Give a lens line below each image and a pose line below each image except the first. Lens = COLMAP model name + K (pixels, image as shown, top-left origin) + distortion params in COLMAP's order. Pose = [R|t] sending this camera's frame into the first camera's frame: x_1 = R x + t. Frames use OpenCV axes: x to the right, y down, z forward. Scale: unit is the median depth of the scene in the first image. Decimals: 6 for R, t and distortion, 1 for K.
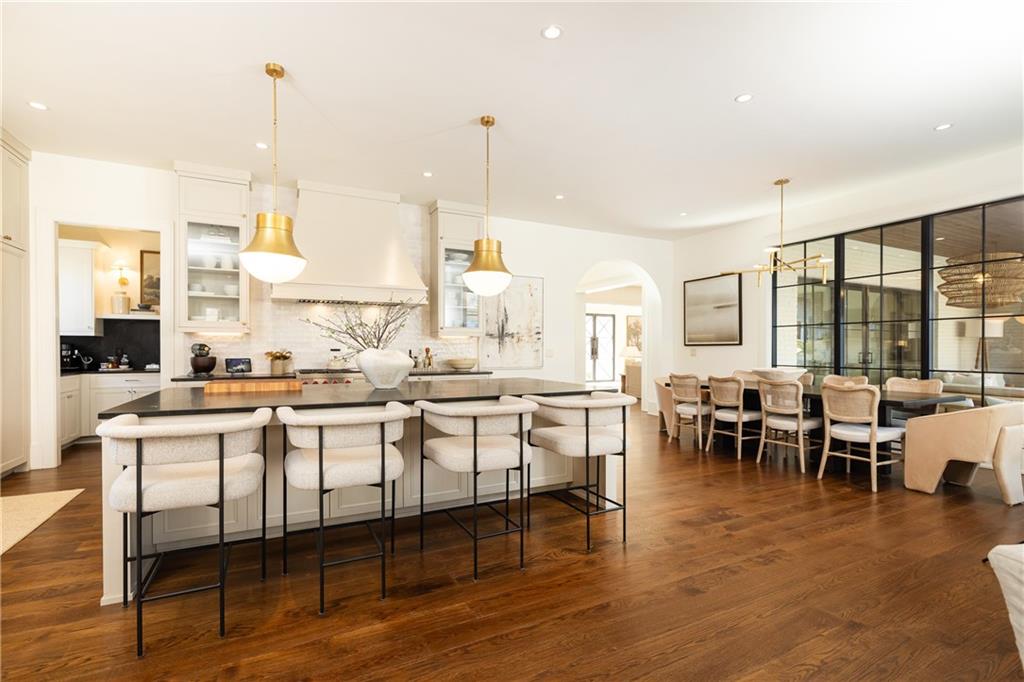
lens RADIAL K [[470.1, 0, 514.8], [0, 470.1, 342.4], [0, 0, 1]] dist [0.002987, 0.000390]
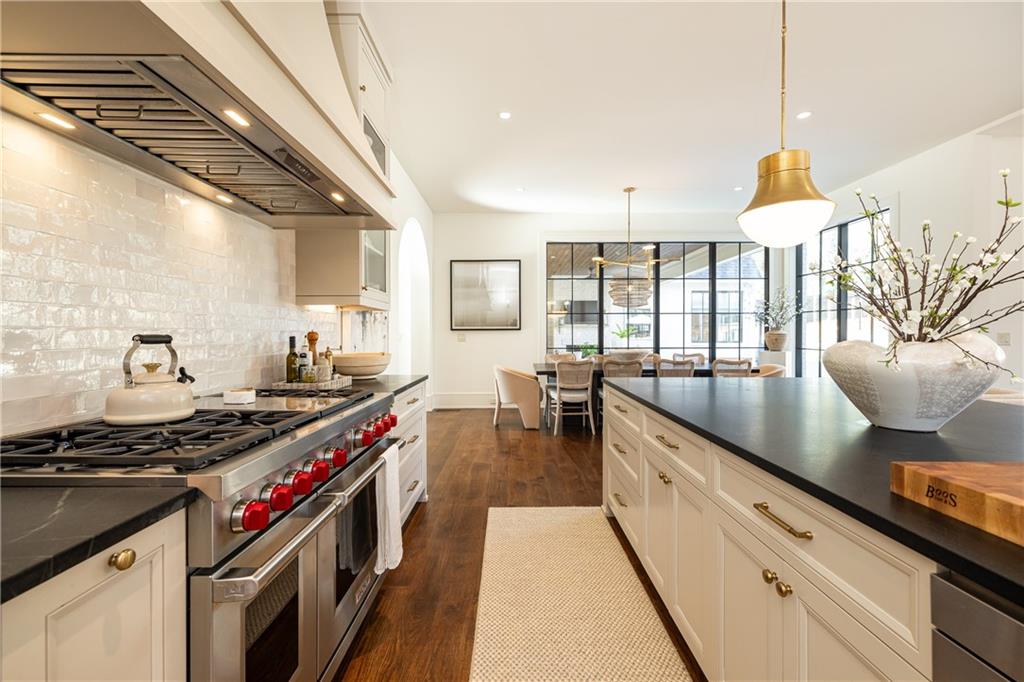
lens RADIAL K [[437.5, 0, 514.3], [0, 437.5, 330.0], [0, 0, 1]] dist [0.003803, 0.000470]
pose [[0.450237, 0.005007, 0.892895, -0.394854], [-0.009304, 0.999956, -0.000916, 0.007107], [-0.892860, -0.007895, 0.450264, 0.573319]]
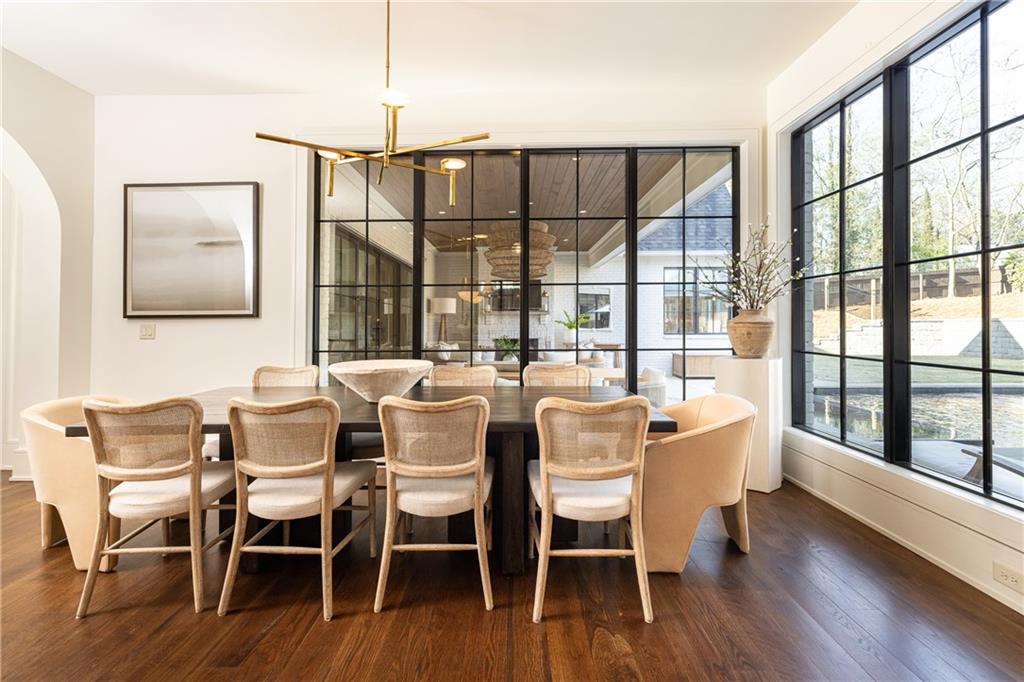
lens RADIAL K [[437.5, 0, 507.9], [0, 437.5, 317.1], [0, 0, 1]] dist [0.003803, 0.000470]
pose [[0.464533, 0.009338, 0.885507, 0.166950], [-0.005513, 0.999956, -0.007654, 0.008610], [-0.885539, -0.001326, 0.464563, 0.508123]]
